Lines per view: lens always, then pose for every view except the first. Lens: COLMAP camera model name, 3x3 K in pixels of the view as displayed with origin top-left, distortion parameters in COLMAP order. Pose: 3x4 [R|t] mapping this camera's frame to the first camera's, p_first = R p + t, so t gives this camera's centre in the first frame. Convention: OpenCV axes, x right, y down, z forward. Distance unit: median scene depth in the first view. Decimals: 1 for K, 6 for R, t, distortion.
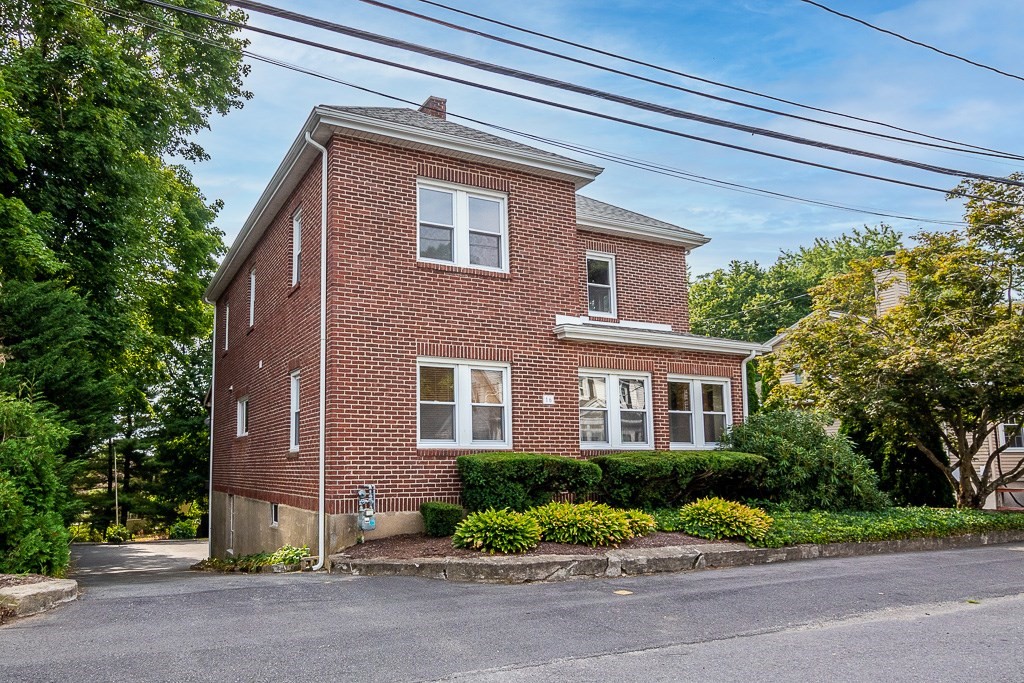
lens RADIAL K [[767.0, 0, 511.3], [0, 767.0, 385.7], [0, 0, 1]] dist [-0.024954, -0.000652]
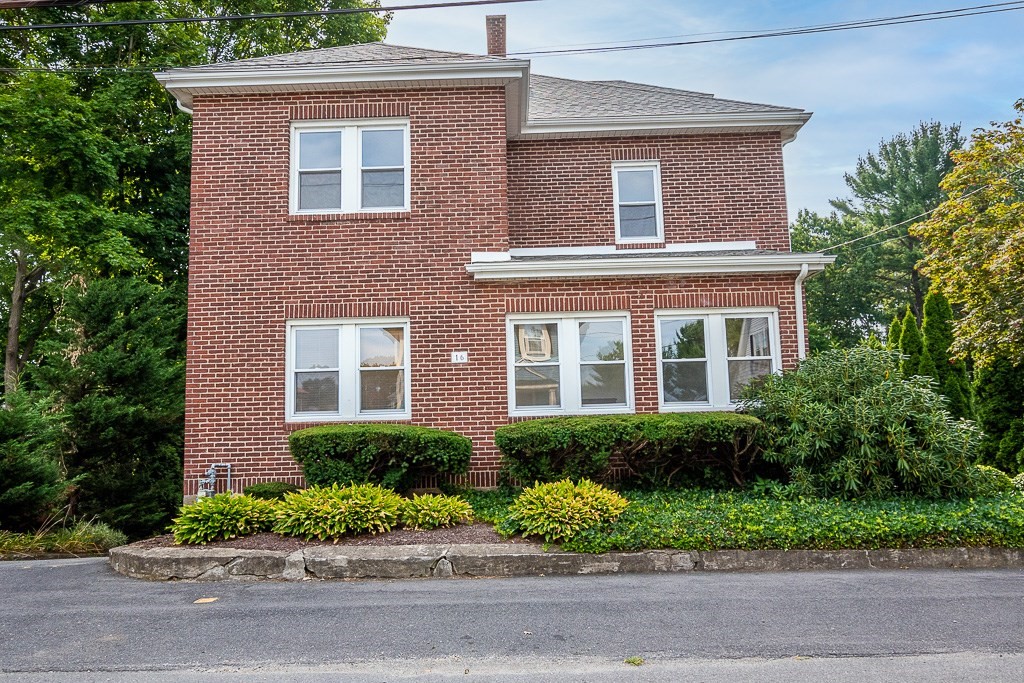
lens RADIAL K [[850.6, 0, 512.0], [0, 850.6, 341.5], [0, 0, 1]] dist [-0.020100, -0.000429]
pose [[0.871714, -0.073245, -0.484509, 0.589138], [0.072324, 0.997168, -0.020622, 0.026430], [0.484648, -0.017065, 0.874543, 0.253475]]
